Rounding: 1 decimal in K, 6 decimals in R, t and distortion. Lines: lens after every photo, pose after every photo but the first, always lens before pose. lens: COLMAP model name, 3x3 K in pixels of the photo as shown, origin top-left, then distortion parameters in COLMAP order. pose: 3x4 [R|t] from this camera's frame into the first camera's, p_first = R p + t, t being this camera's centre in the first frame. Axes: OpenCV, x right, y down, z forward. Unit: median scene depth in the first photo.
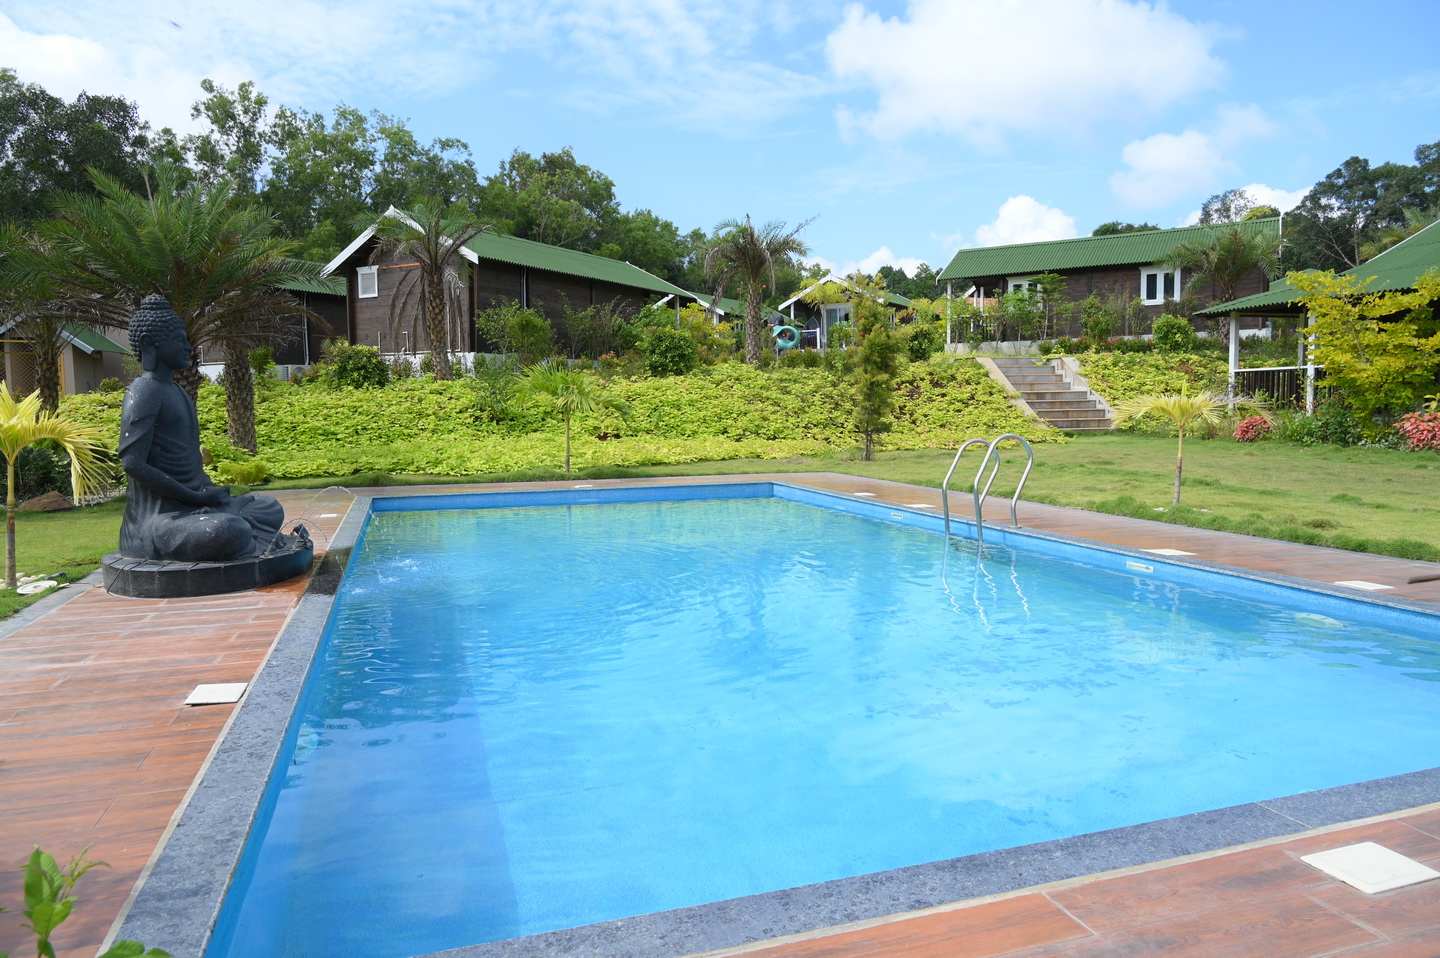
lens RADIAL K [[952.1, 0, 712.0], [0, 952.1, 482.6], [0, 0, 1]] dist [-0.002398, -0.001415]
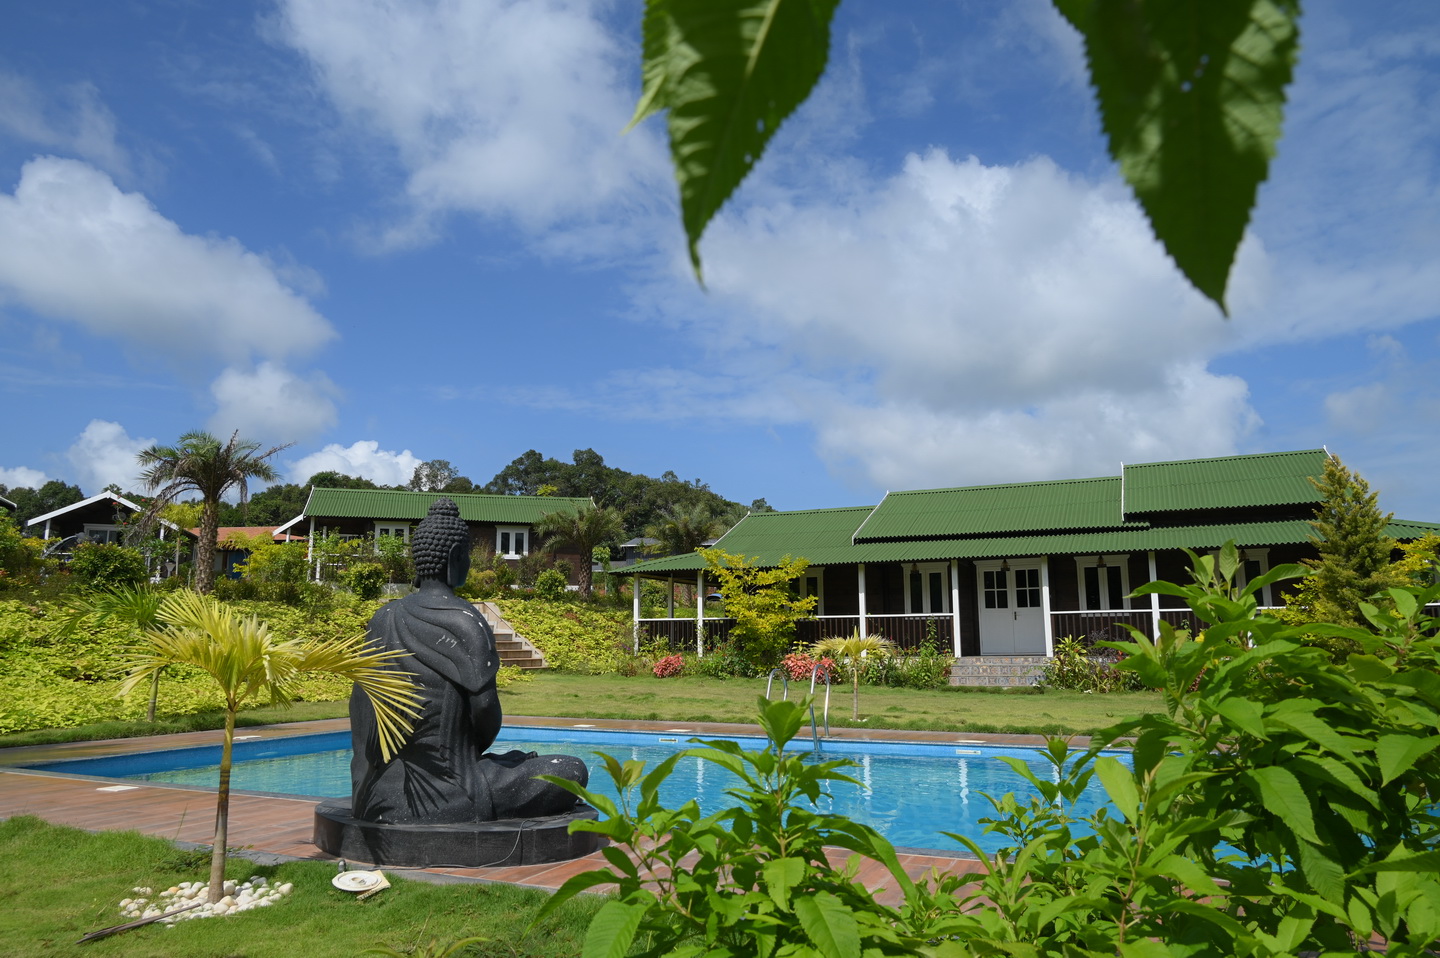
lens RADIAL K [[952.1, 0, 712.0], [0, 952.1, 482.6], [0, 0, 1]] dist [-0.002398, -0.001415]
pose [[0.669246, 0.137010, 0.730300, -0.291687], [0.050782, 0.972121, -0.228914, -0.001041], [-0.741304, 0.190286, 0.643630, 0.074893]]
